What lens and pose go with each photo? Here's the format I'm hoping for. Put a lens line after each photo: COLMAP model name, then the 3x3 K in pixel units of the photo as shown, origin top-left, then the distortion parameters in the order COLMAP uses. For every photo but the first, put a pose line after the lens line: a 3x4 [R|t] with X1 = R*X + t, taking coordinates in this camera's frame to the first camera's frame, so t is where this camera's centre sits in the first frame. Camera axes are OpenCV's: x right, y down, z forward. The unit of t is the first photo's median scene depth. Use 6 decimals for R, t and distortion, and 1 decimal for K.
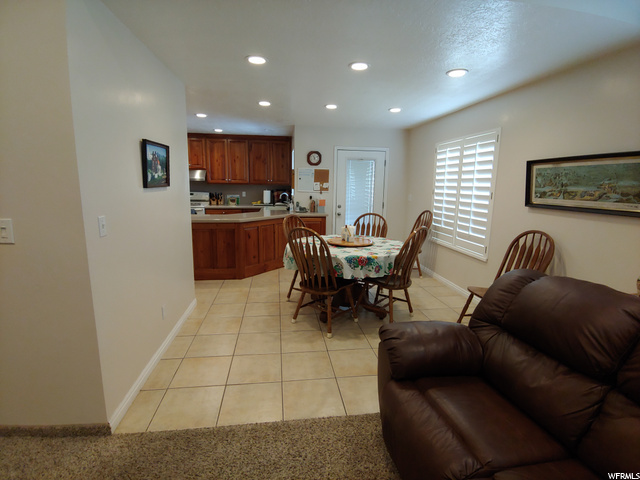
lens RADIAL K [[317.0, 0, 318.3], [0, 317.0, 236.5], [0, 0, 1]] dist [0.000043, -0.019515]
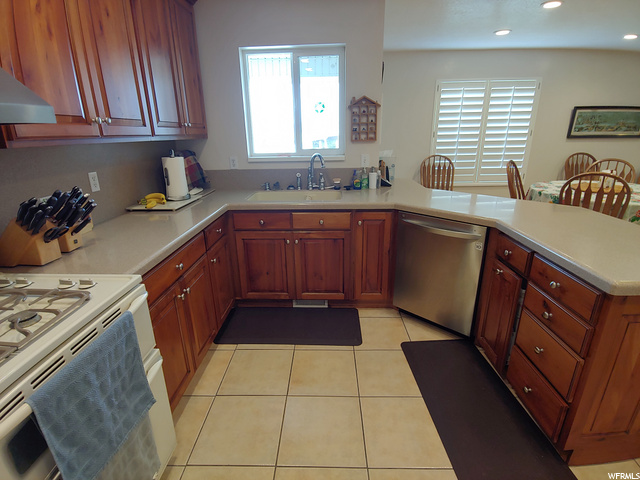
lens RADIAL K [[317.0, 0, 318.3], [0, 317.0, 236.5], [0, 0, 1]] dist [0.000043, -0.019515]
pose [[0.170279, -0.324951, 0.930275, -0.580269], [0.190773, 0.937072, 0.292406, -0.170700], [-0.966753, 0.127681, 0.221555, 1.004124]]
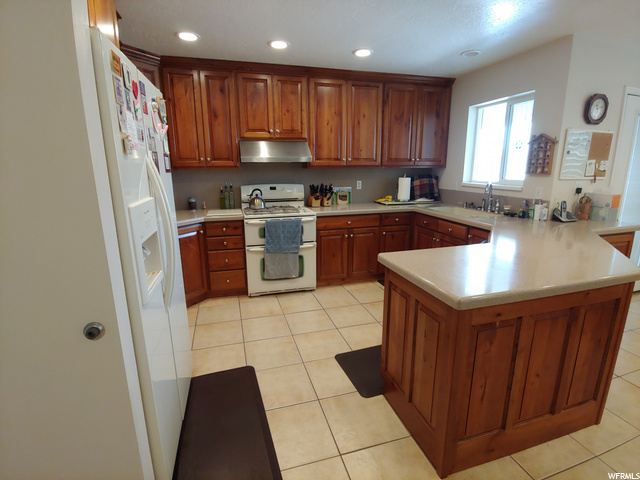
lens RADIAL K [[317.0, 0, 318.3], [0, 317.0, 236.5], [0, 0, 1]] dist [0.000043, -0.019515]
pose [[0.989816, -0.051200, 0.132823, -0.497415], [0.044774, 0.997698, 0.050923, -0.095658], [-0.135125, -0.044457, 0.989831, 0.573727]]
